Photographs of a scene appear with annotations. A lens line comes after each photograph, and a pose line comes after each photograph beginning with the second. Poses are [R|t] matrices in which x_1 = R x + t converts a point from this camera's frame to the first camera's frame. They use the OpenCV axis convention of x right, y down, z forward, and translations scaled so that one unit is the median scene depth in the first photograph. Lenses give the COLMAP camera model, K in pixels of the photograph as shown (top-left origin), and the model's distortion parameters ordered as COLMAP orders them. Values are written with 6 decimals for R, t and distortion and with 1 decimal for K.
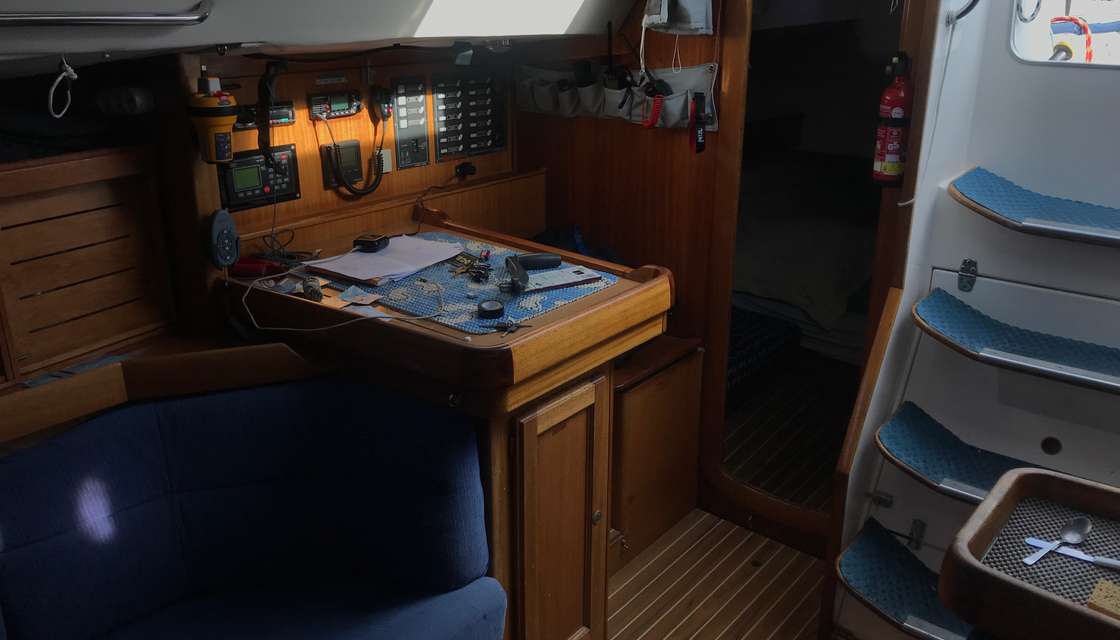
lens RADIAL K [[893.6, 0, 561.2], [0, 893.6, 309.8], [0, 0, 1]] dist [0.020666, -0.028896]
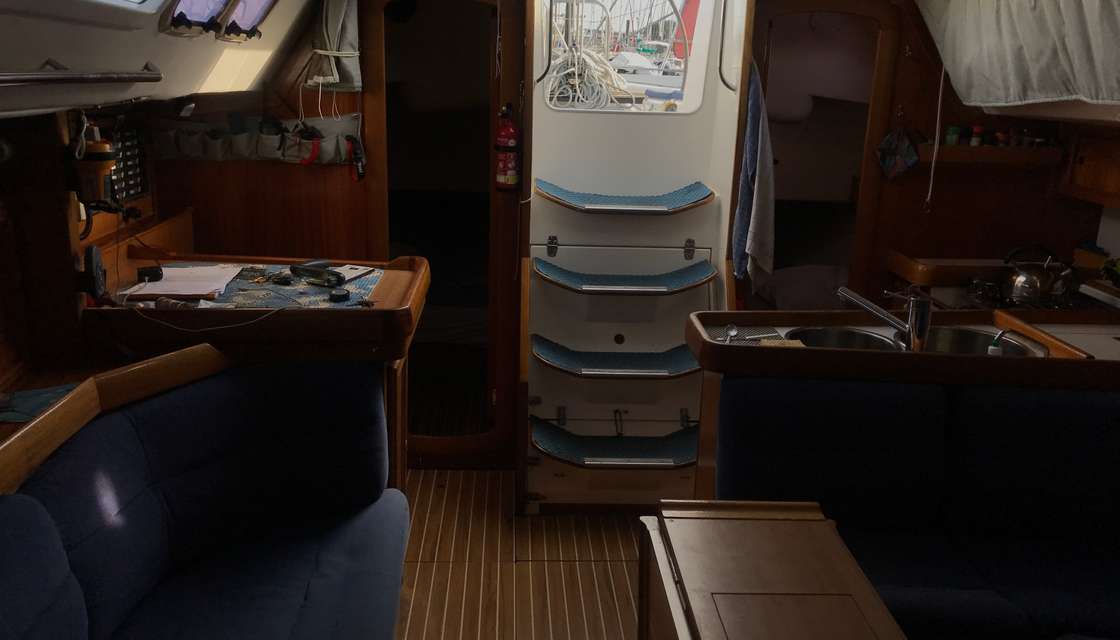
lens RADIAL K [[893.6, 0, 557.7], [0, 893.6, 325.6], [0, 0, 1]] dist [0.020666, -0.028896]
pose [[0.741734, -0.165116, 0.650052, -0.569673], [0.192811, 0.980804, 0.029123, 0.053766], [-0.642382, 0.103735, 0.759332, -0.168075]]
